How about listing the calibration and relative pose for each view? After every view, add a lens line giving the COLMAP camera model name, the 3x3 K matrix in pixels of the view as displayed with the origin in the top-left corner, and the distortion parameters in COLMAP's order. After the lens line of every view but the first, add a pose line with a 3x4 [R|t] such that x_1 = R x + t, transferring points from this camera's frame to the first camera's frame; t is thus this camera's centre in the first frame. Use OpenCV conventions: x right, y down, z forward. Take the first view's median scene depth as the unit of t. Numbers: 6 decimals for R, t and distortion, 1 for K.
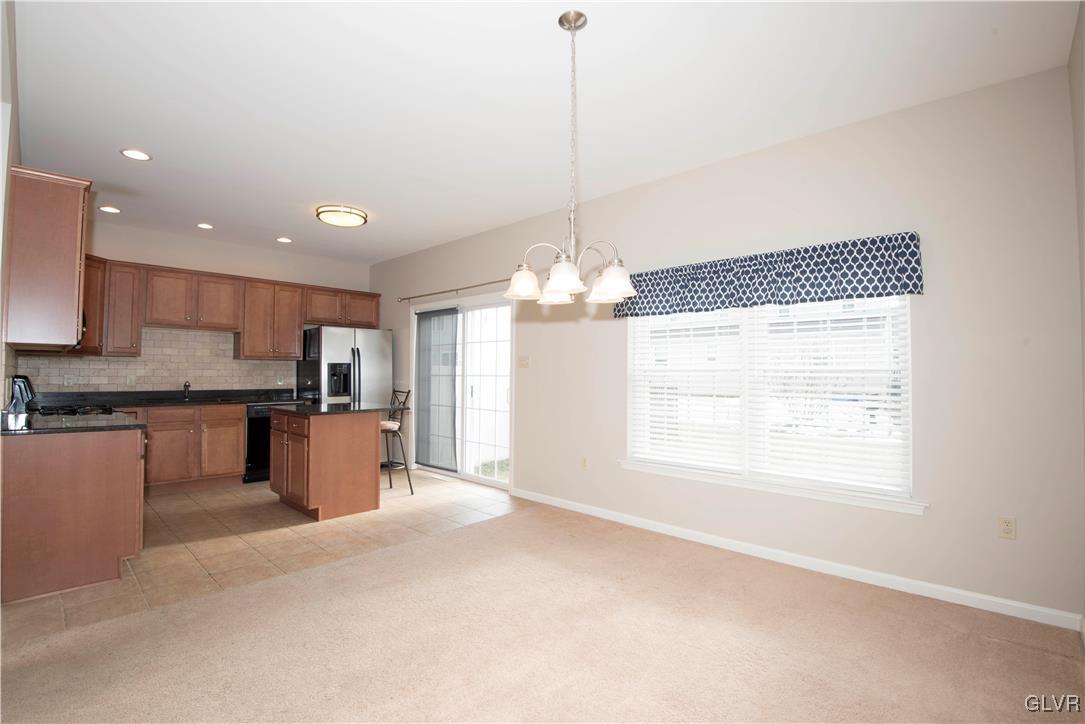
lens RADIAL K [[496.2, 0, 548.7], [0, 496.2, 358.4], [0, 0, 1]] dist [-0.000596, -0.030136]
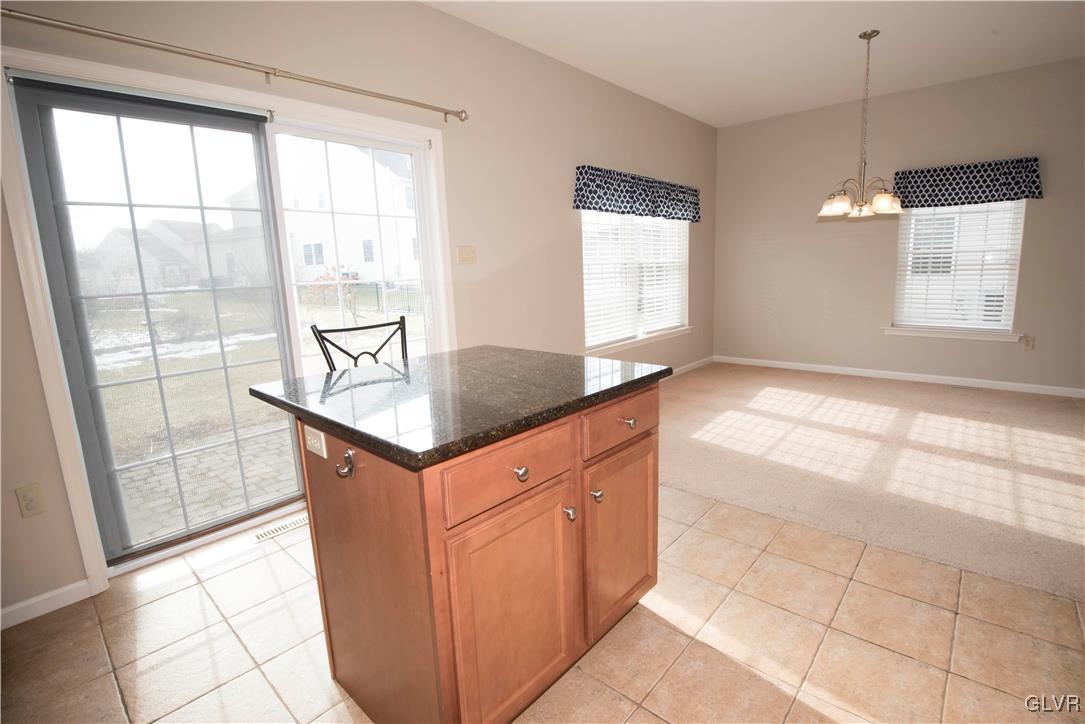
lens RADIAL K [[496.2, 0, 548.7], [0, 496.2, 358.4], [0, 0, 1]] dist [-0.000596, -0.030136]
pose [[-0.021324, -0.186769, 0.982172, -0.649019], [0.005446, 0.982359, 0.186923, 0.018783], [-0.999758, 0.009335, -0.019930, 0.815290]]
